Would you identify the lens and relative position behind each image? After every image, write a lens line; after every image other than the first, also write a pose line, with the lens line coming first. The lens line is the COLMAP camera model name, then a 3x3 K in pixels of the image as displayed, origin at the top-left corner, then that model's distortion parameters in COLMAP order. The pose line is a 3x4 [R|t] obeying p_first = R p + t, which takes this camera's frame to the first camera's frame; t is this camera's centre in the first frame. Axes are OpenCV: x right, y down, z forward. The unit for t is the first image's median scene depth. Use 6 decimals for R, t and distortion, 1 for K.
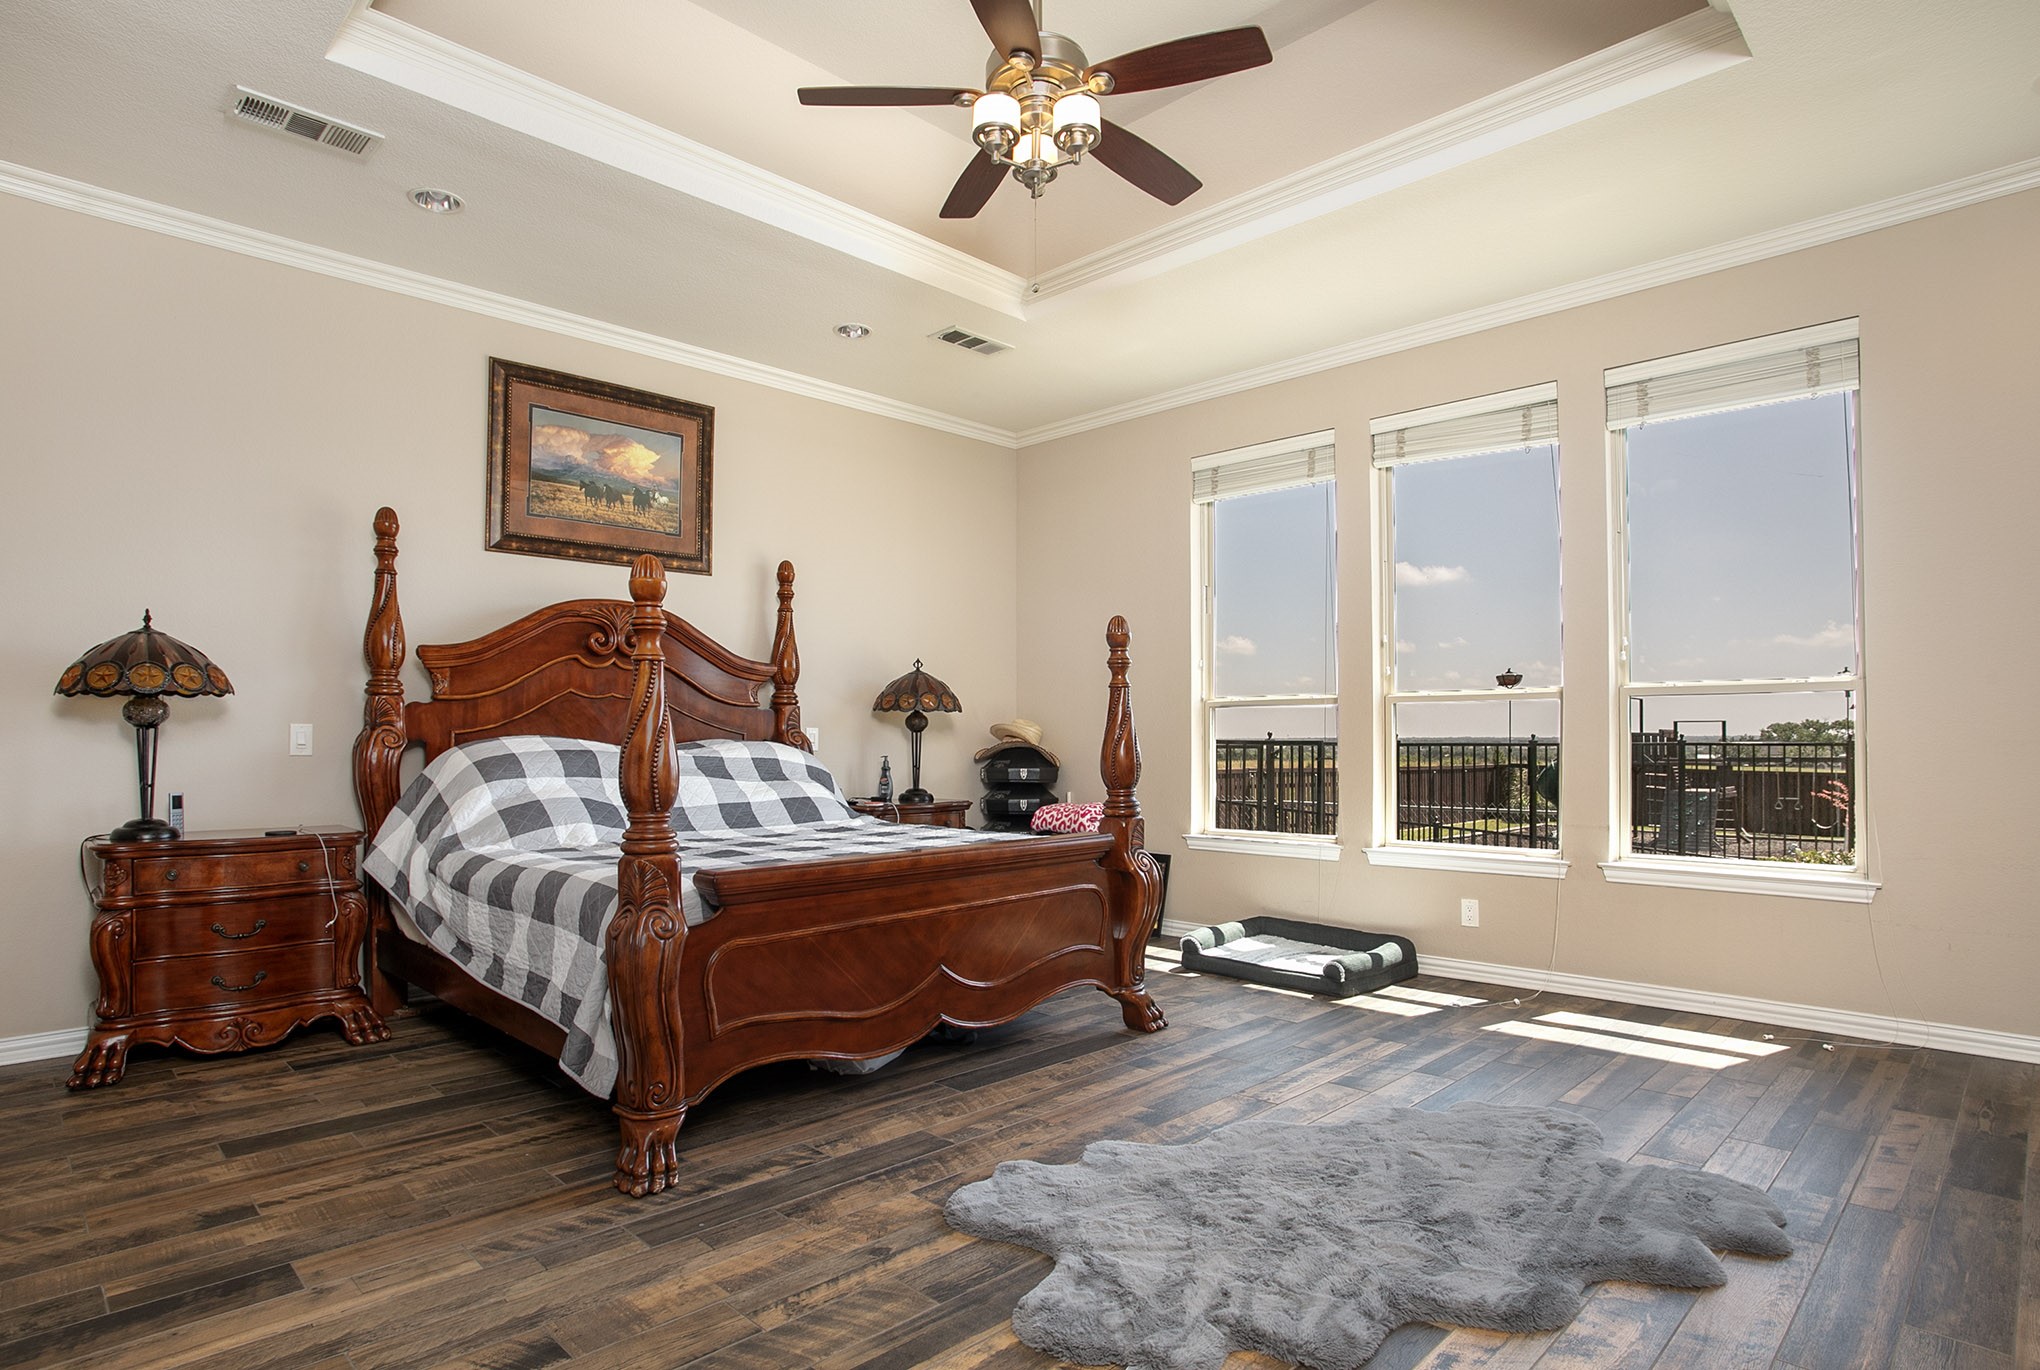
lens RADIAL K [[1096.1, 0, 1018.7], [0, 1096.1, 698.2], [0, 0, 1]] dist [-0.052643, -0.000070]
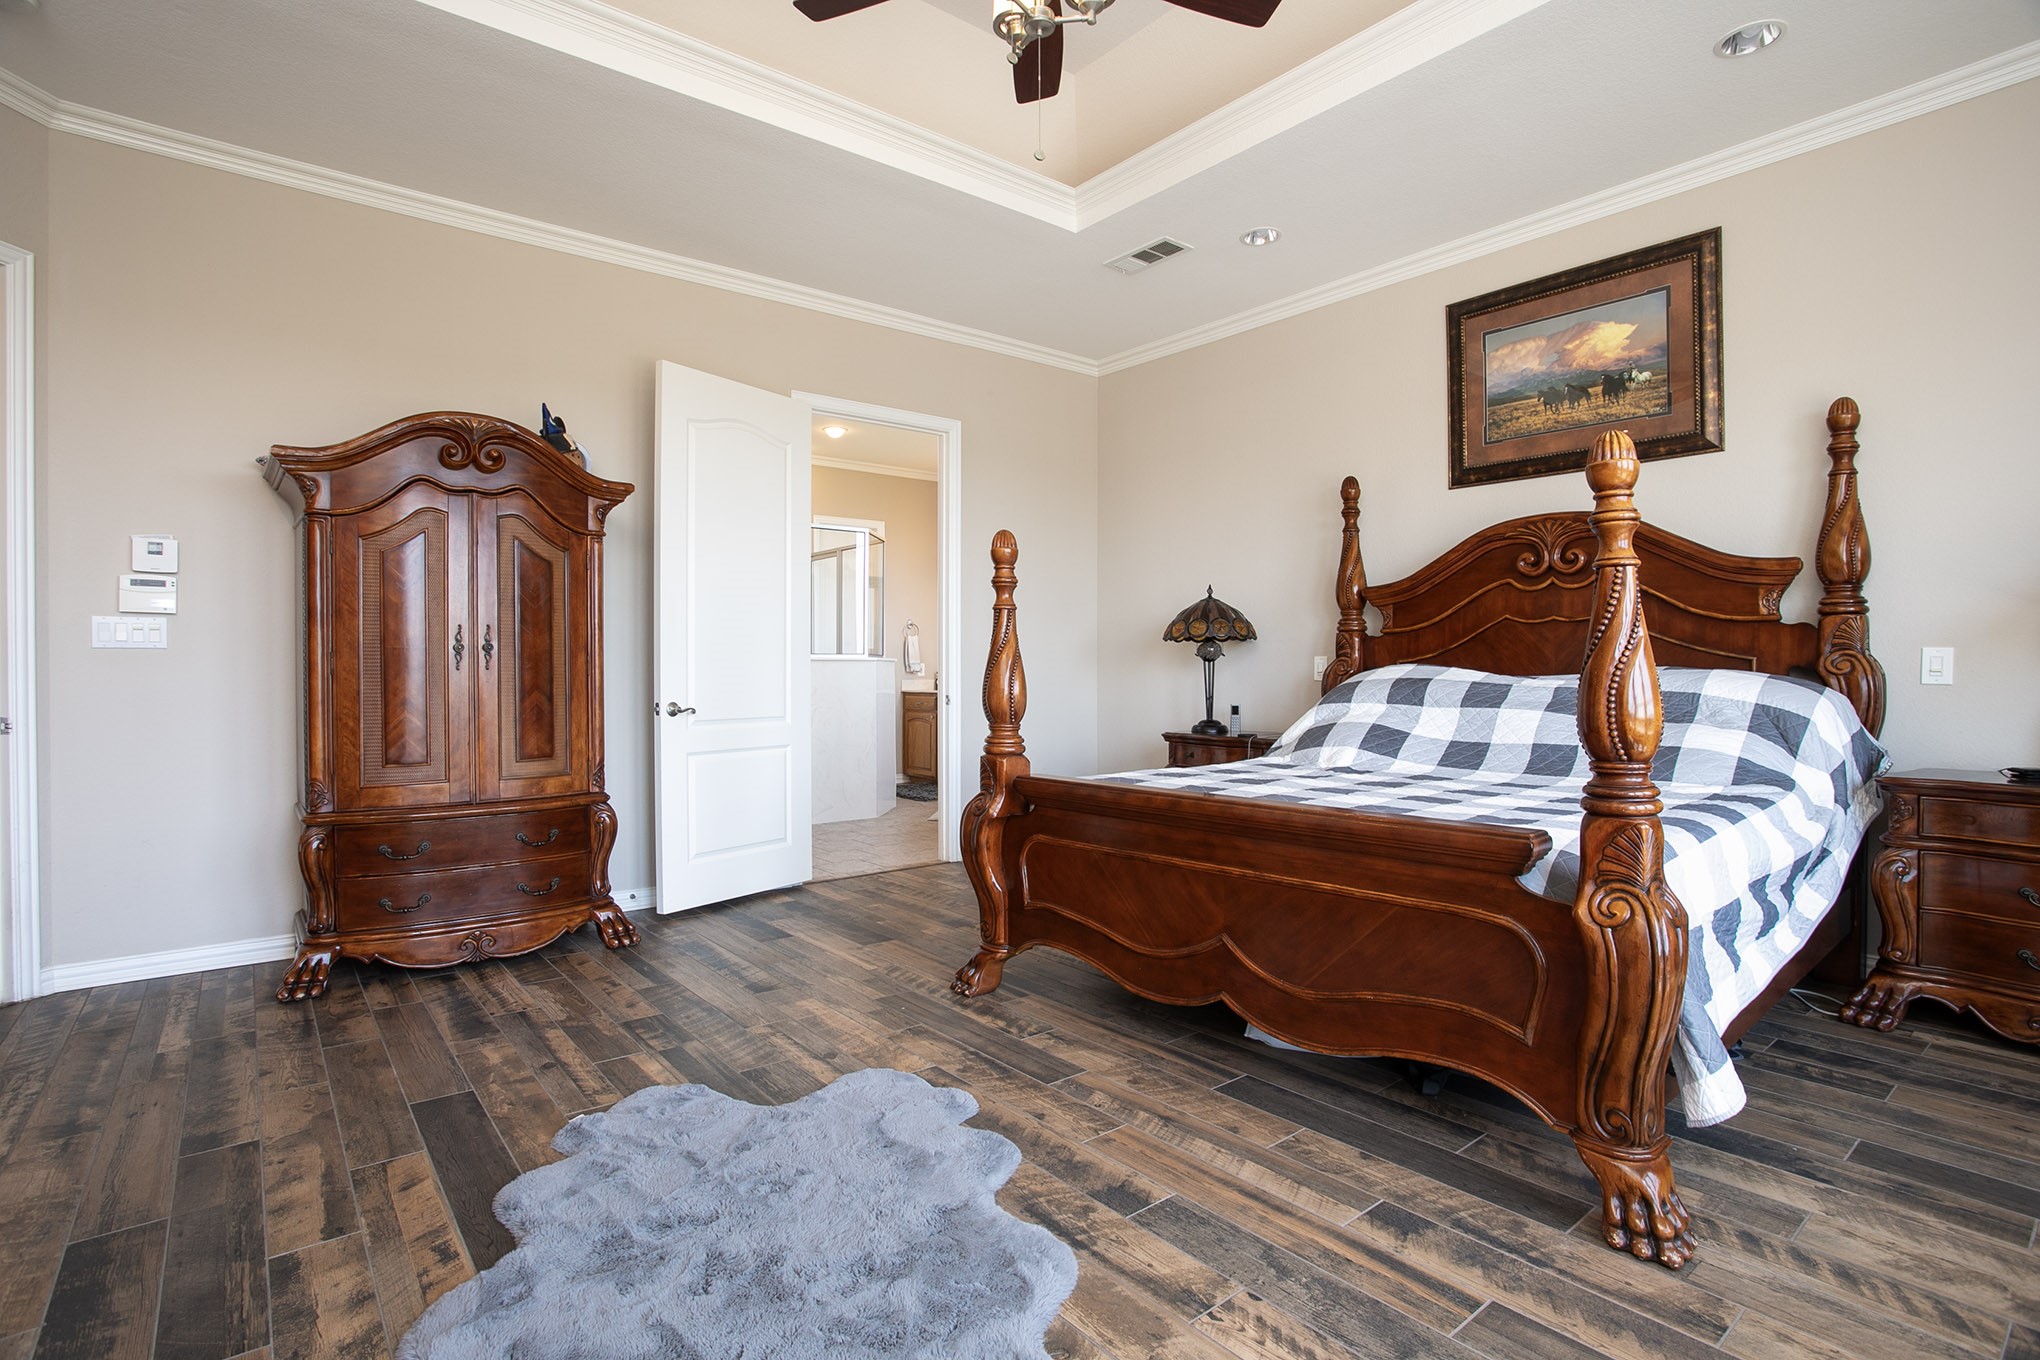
lens RADIAL K [[1012.2, 0, 1017.9], [0, 1012.2, 663.8], [0, 0, 1]] dist [-0.063598, 0.017747]
pose [[-0.115910, 0.003154, -0.993255, 0.688773], [0.045567, 0.998959, -0.002145, 0.022423], [0.992214, -0.045508, -0.115933, 0.887354]]
